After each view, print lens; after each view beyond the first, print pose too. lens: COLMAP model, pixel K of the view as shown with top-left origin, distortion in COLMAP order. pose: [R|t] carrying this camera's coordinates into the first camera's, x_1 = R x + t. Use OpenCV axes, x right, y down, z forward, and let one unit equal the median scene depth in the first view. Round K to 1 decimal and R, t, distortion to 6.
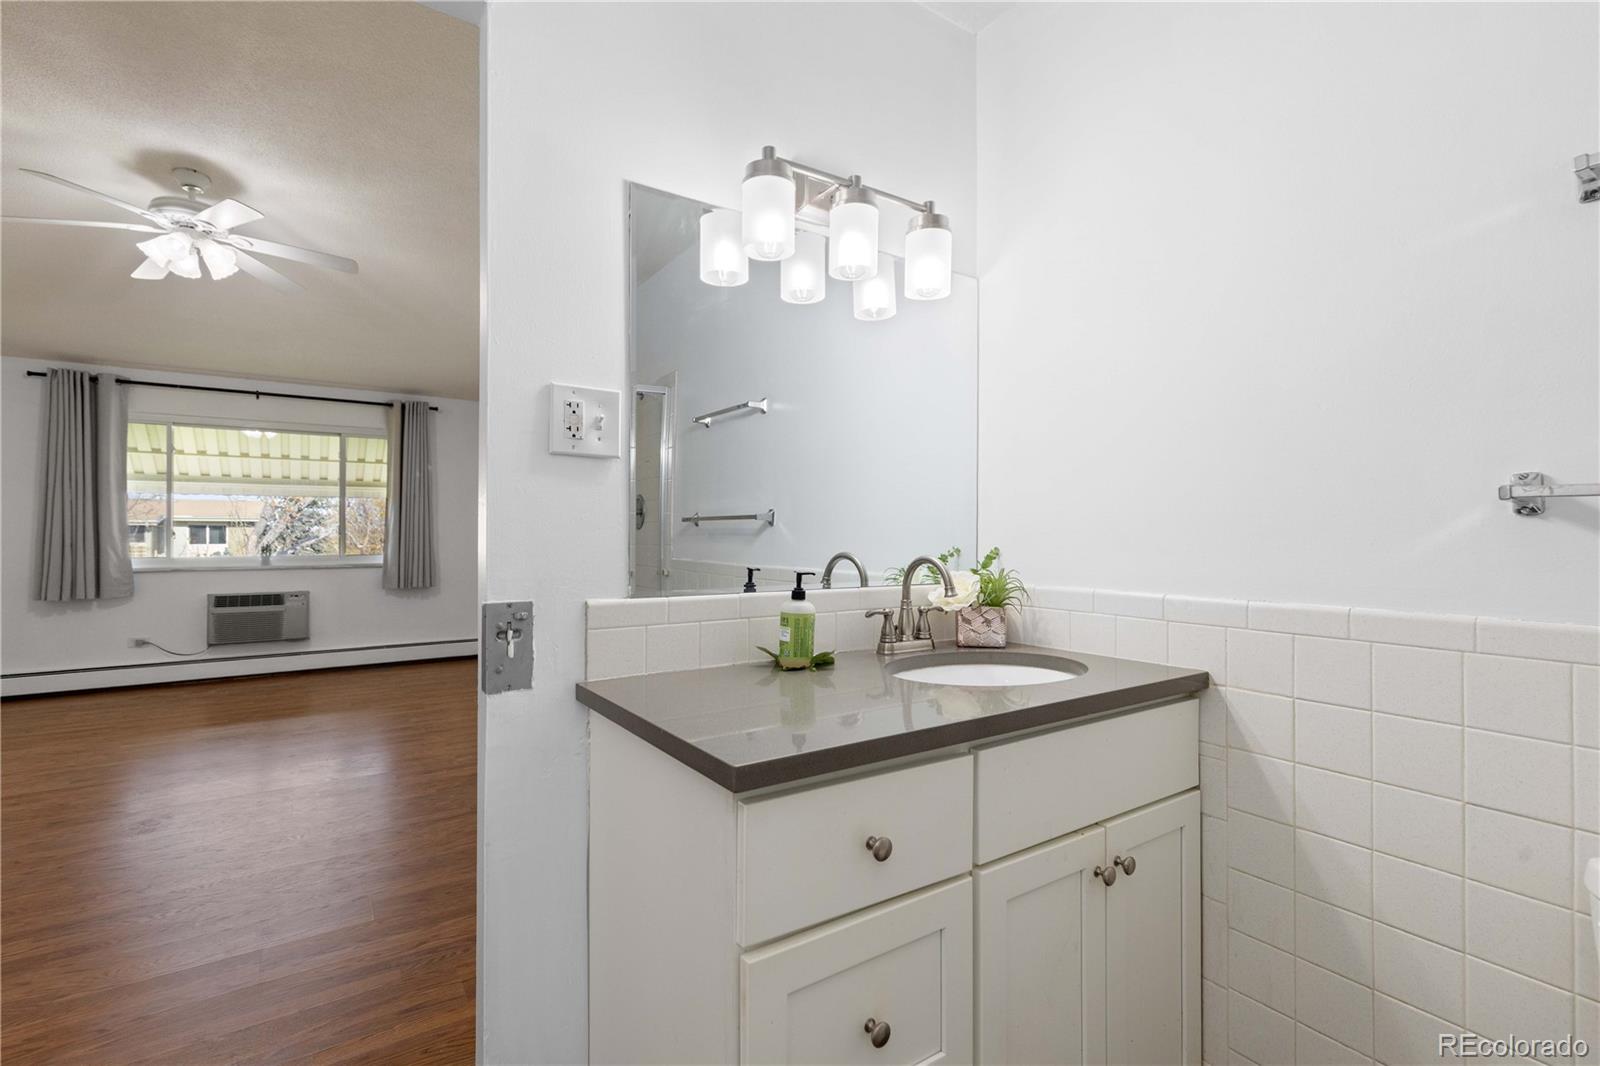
lens RADIAL K [[729.1, 0, 800.5], [0, 729.1, 528.7], [0, 0, 1]] dist [0.009227, -0.001358]
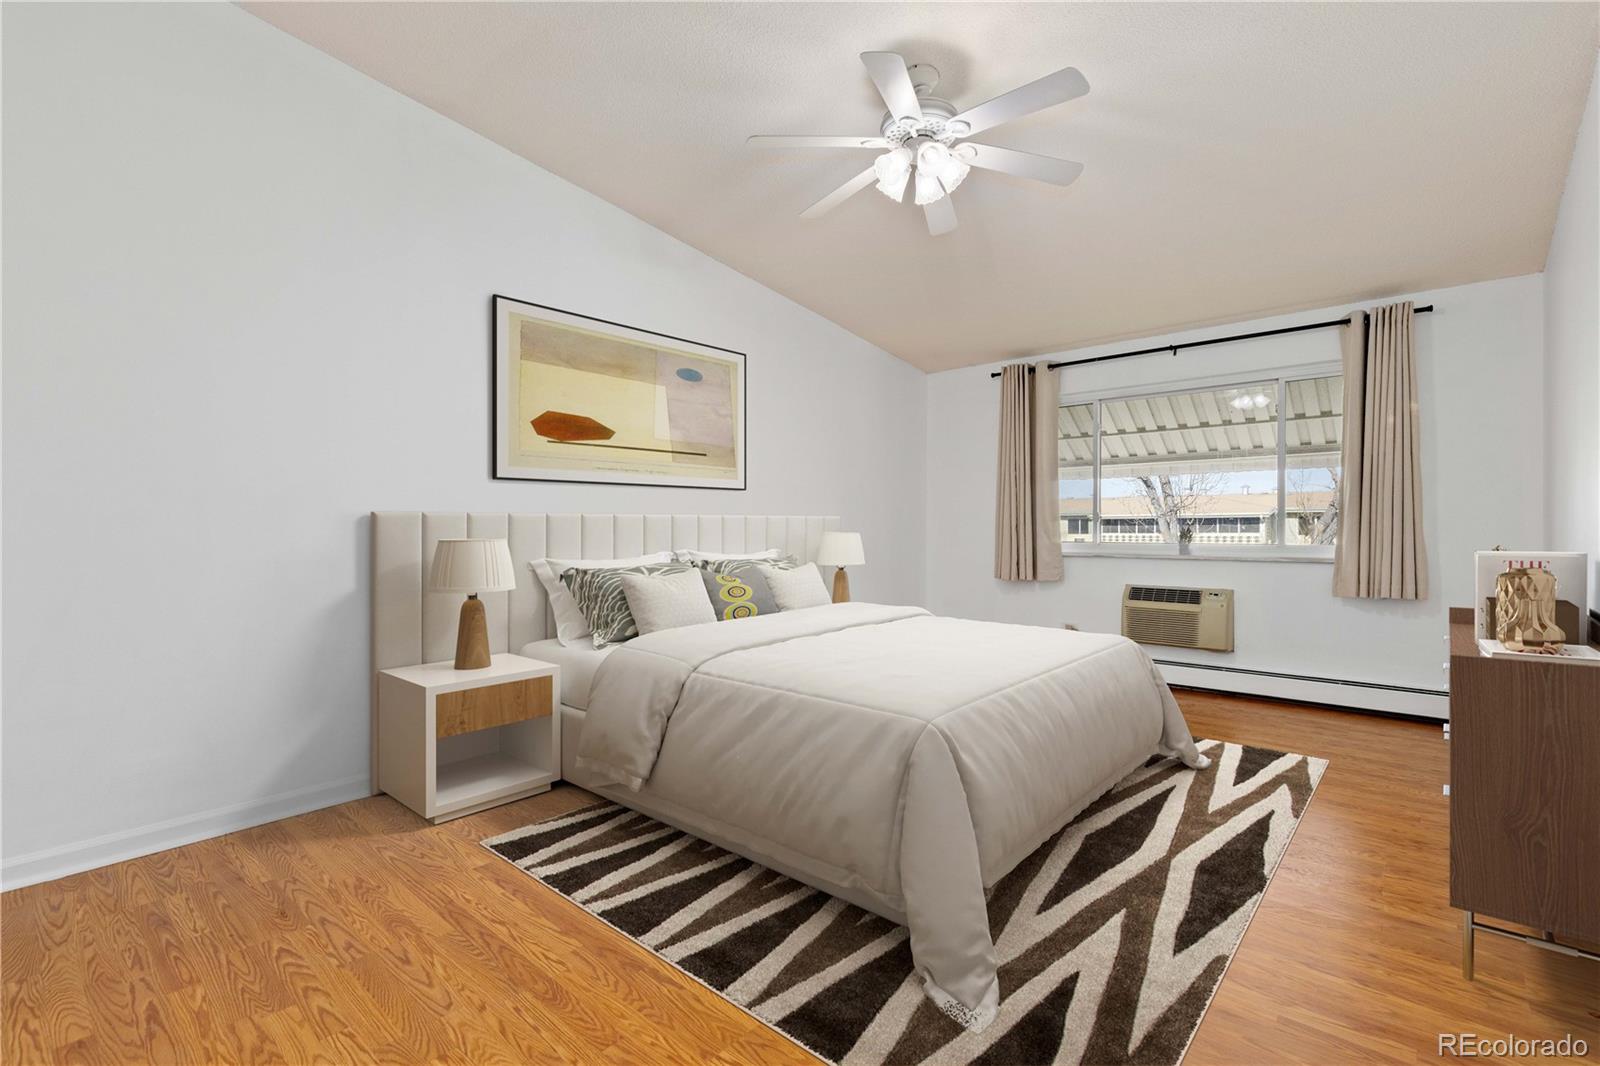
lens RADIAL K [[729.1, 0, 782.6], [0, 729.1, 525.8], [0, 0, 1]] dist [0.009227, -0.001358]
pose [[0.239727, -0.002290, -0.970838, -0.036262], [0.009134, 0.999958, -0.000103, 0.013291], [0.970797, -0.008843, 0.239738, 0.361366]]
